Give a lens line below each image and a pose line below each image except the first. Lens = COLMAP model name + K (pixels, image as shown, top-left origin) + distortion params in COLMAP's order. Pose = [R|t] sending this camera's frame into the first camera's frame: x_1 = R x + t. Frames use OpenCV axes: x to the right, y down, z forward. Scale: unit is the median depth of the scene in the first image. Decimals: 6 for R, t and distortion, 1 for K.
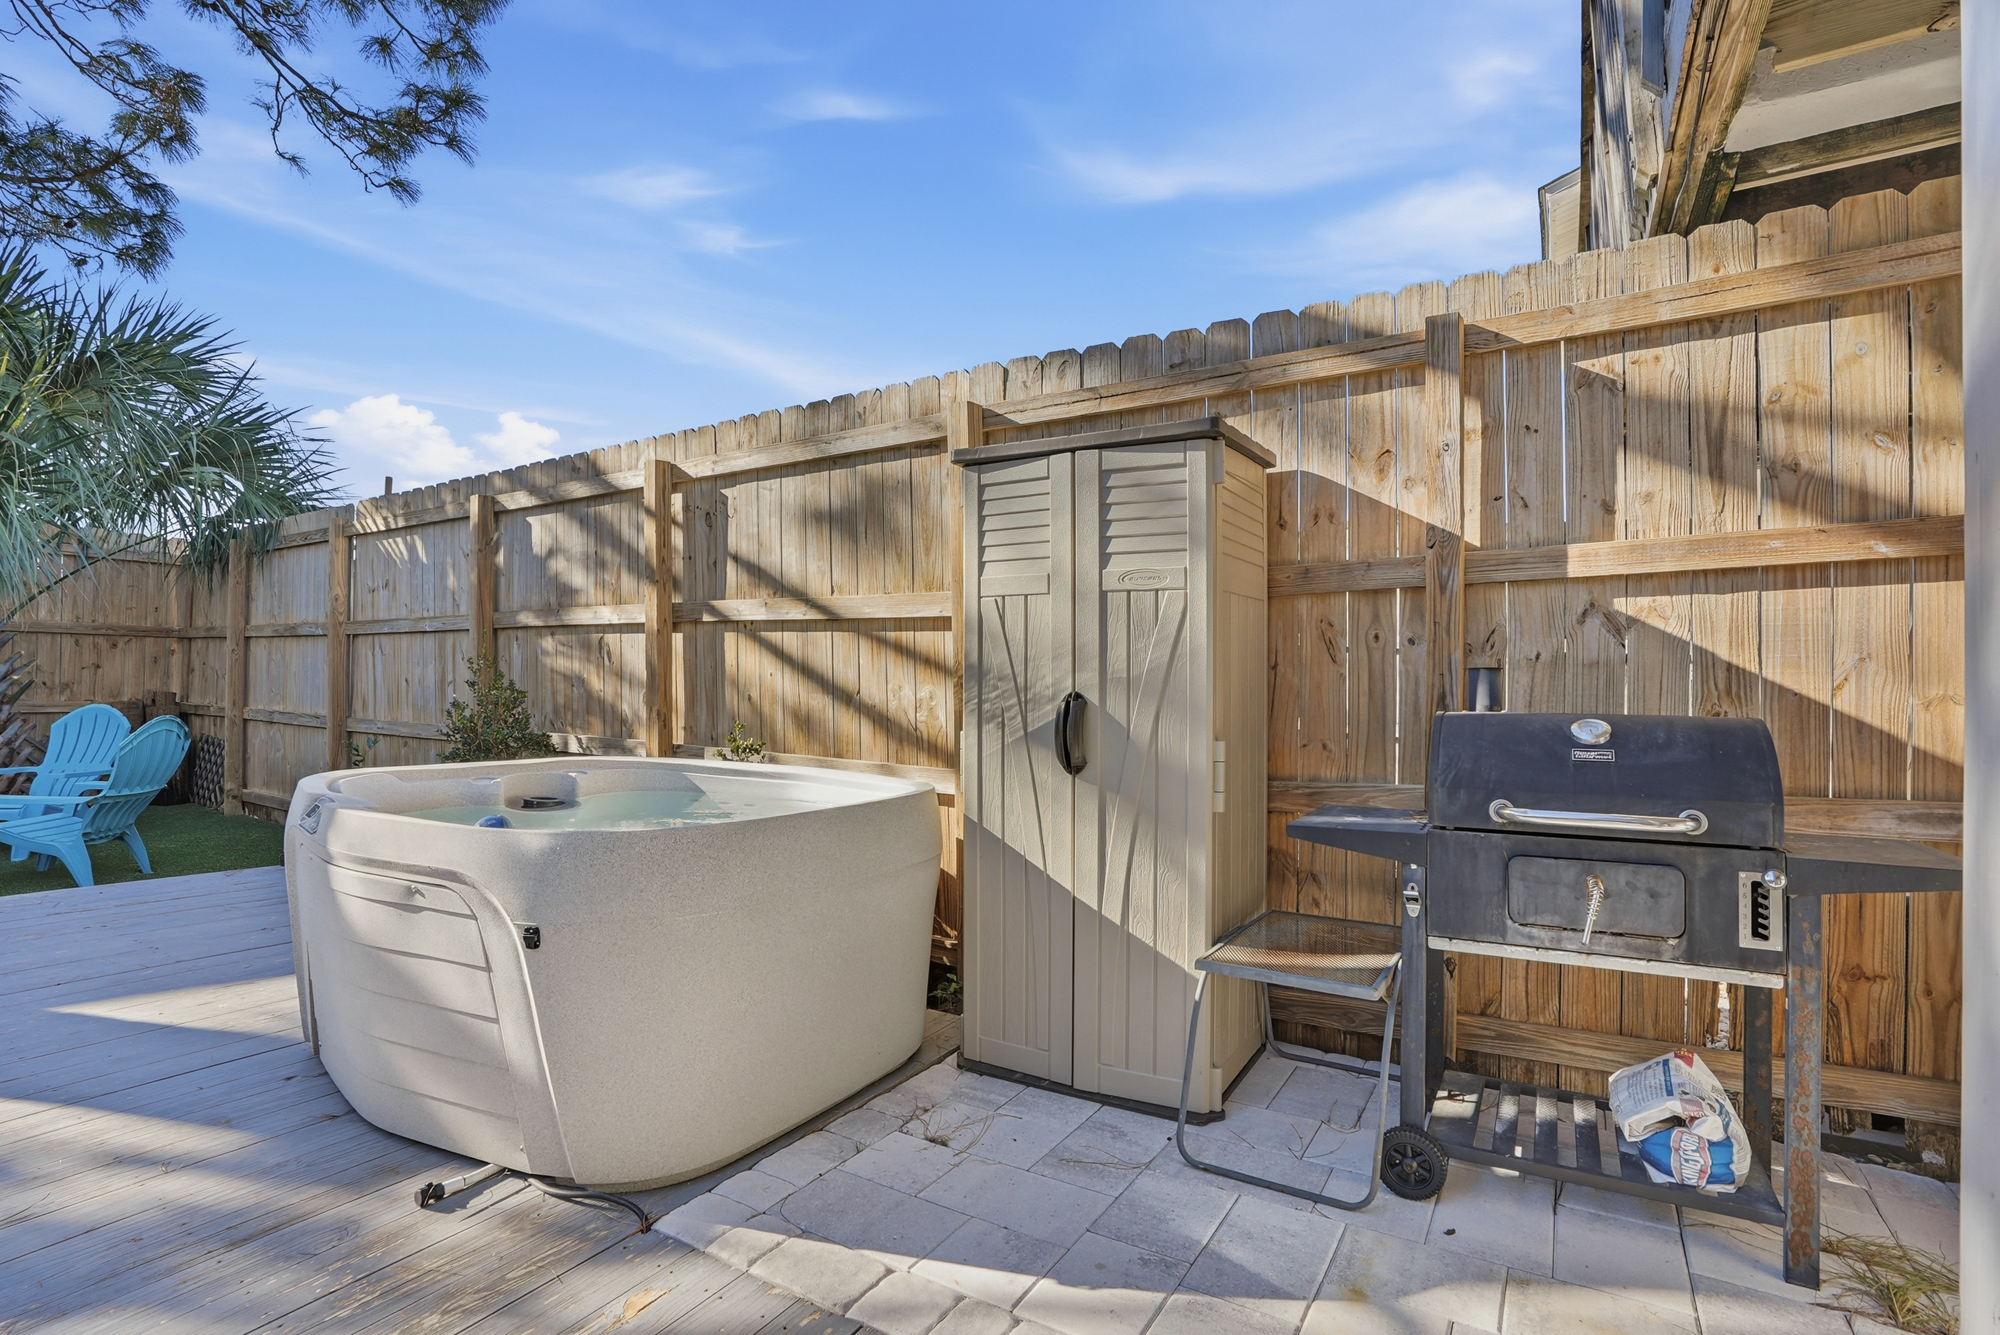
lens RADIAL K [[963.7, 0, 1001.6], [0, 963.7, 651.6], [0, 0, 1]] dist [-0.039102, 0.011881]
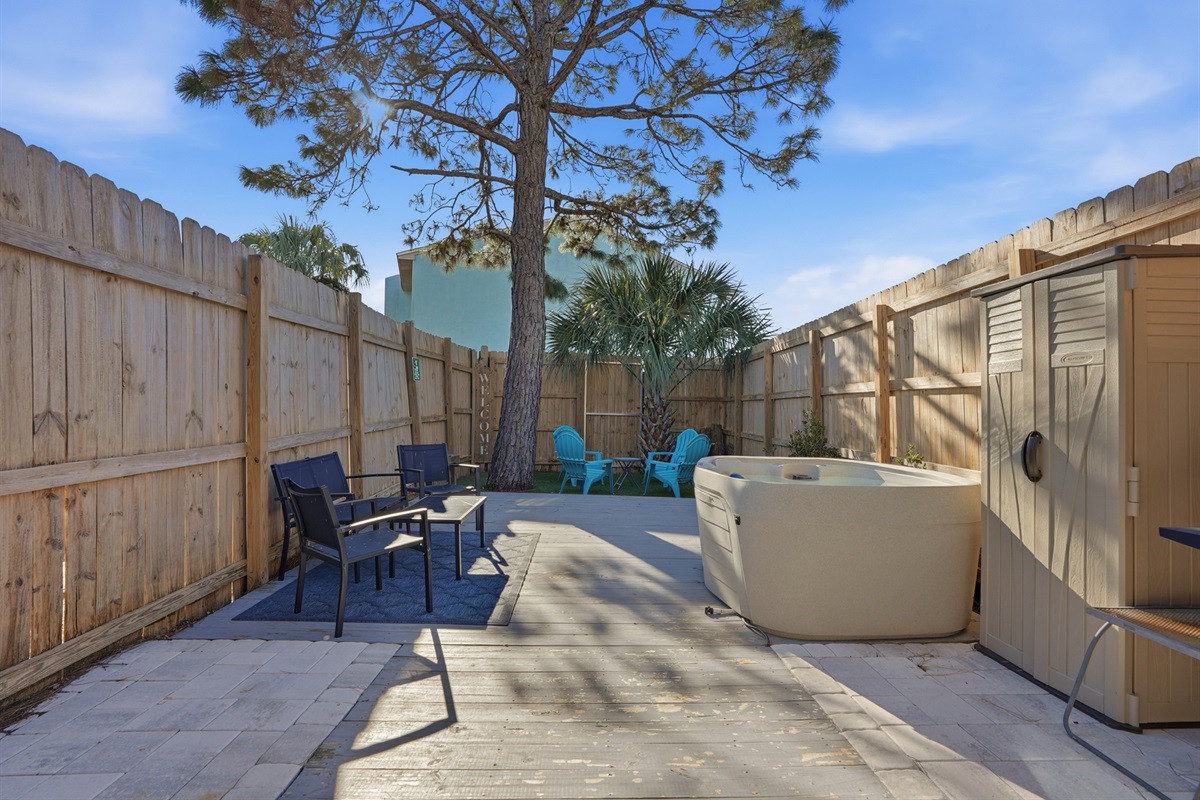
lens RADIAL K [[578.2, 0, 608.1], [0, 578.2, 408.2], [0, 0, 1]] dist [-0.039102, 0.011881]
pose [[0.564104, -0.005207, -0.825688, 0.220907], [0.010039, 0.999949, 0.000553, -0.002550], [0.825643, -0.008601, 0.564127, -0.060341]]
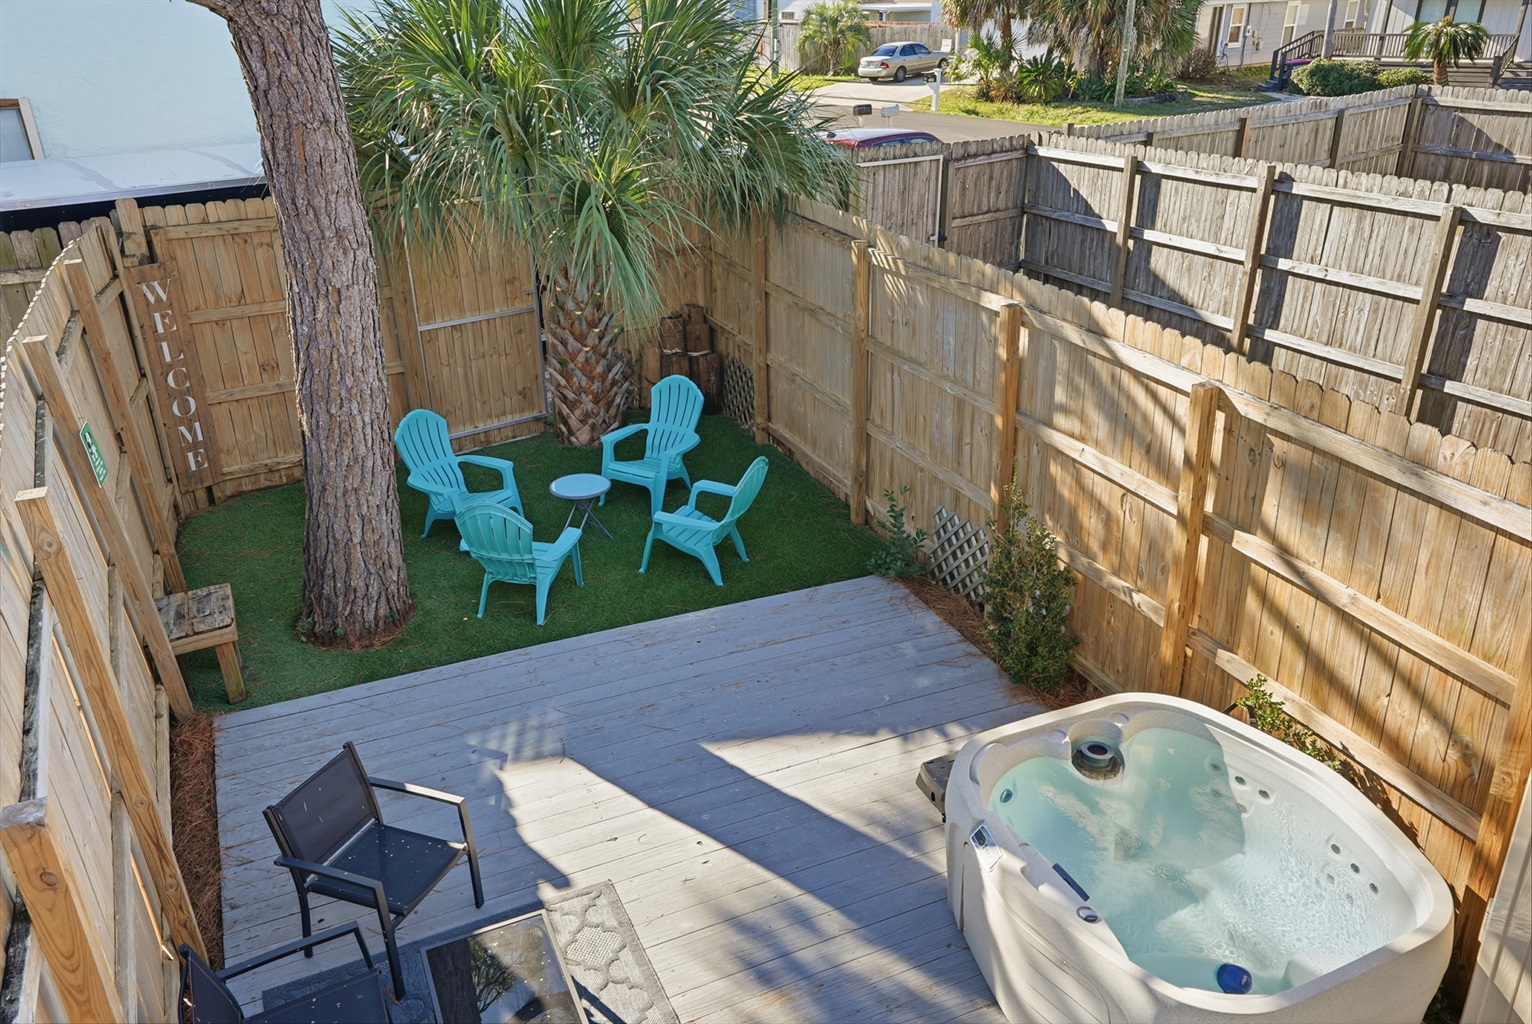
lens RADIAL K [[1190.6, 0, 763.8], [0, 1190.6, 510.9], [0, 0, 1]] dist [0.012319, 0.031409]
pose [[0.843073, 0.203805, -0.497686, -0.082854], [0.034192, 0.903228, 0.427796, -0.521243], [0.536711, -0.377680, 0.754519, -0.199285]]
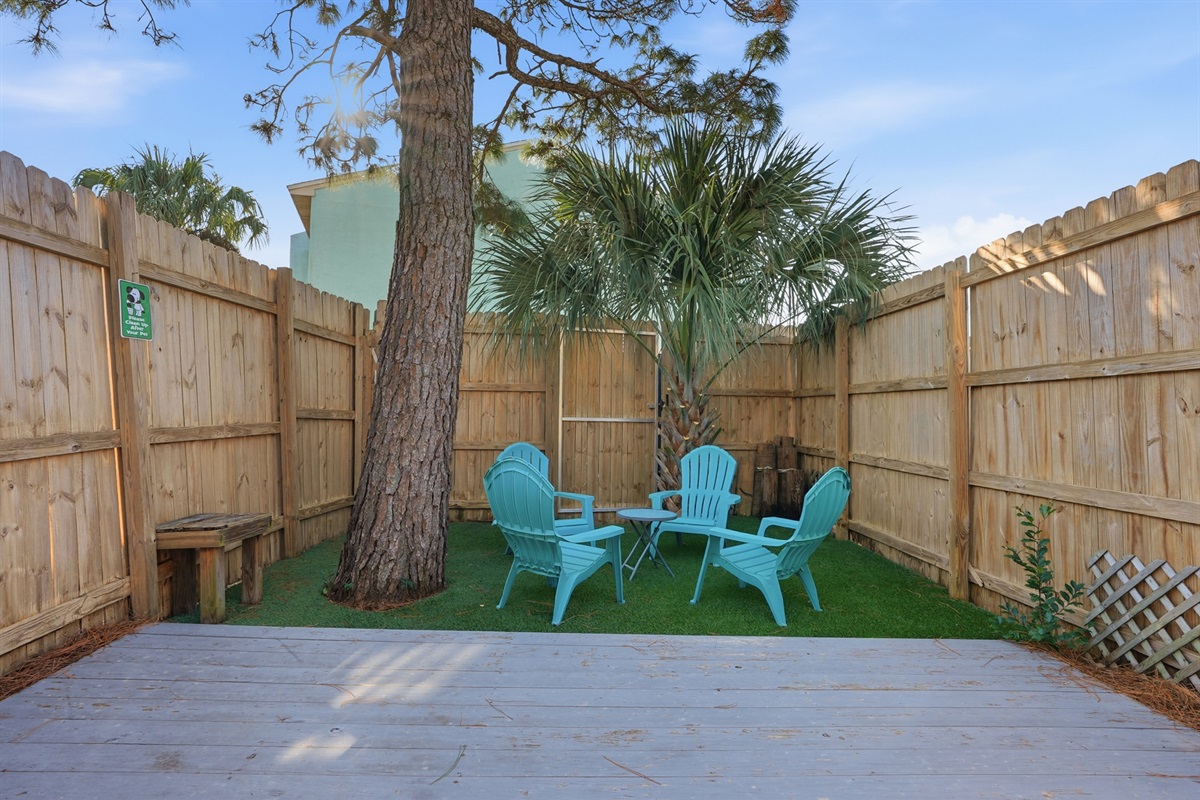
lens RADIAL K [[617.1, 0, 591.2], [0, 617.1, 397.5], [0, 0, 1]] dist [-0.048818, 0.011194]
pose [[0.569723, -0.025946, -0.821427, -0.467022], [0.012970, 0.999661, -0.022581, 0.002846], [0.821735, 0.002211, 0.569866, 0.375710]]
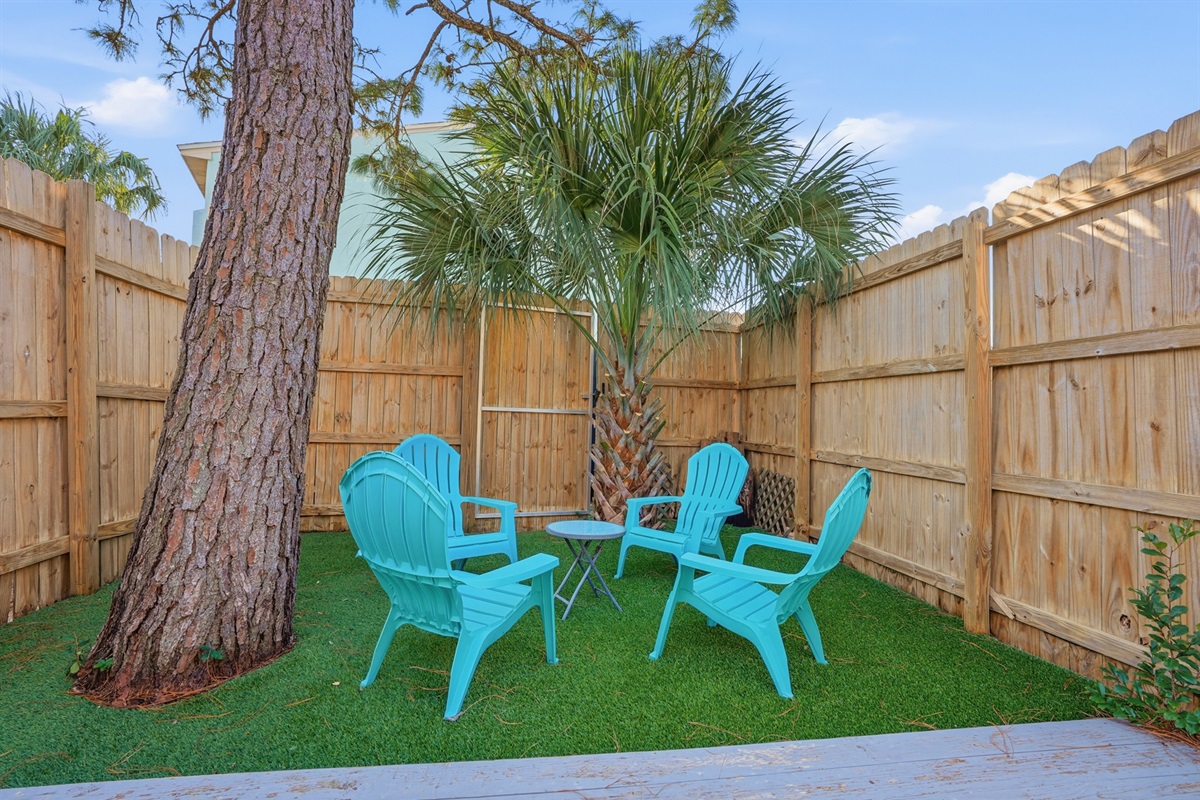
lens RADIAL K [[565.4, 0, 600.8], [0, 565.4, 398.8], [0, 0, 1]] dist [-0.046105, 0.011243]
pose [[0.681727, -0.015655, -0.731439, -0.681071], [-0.001210, 0.999746, -0.022526, 0.022949], [0.731605, 0.016242, 0.681535, 0.529599]]
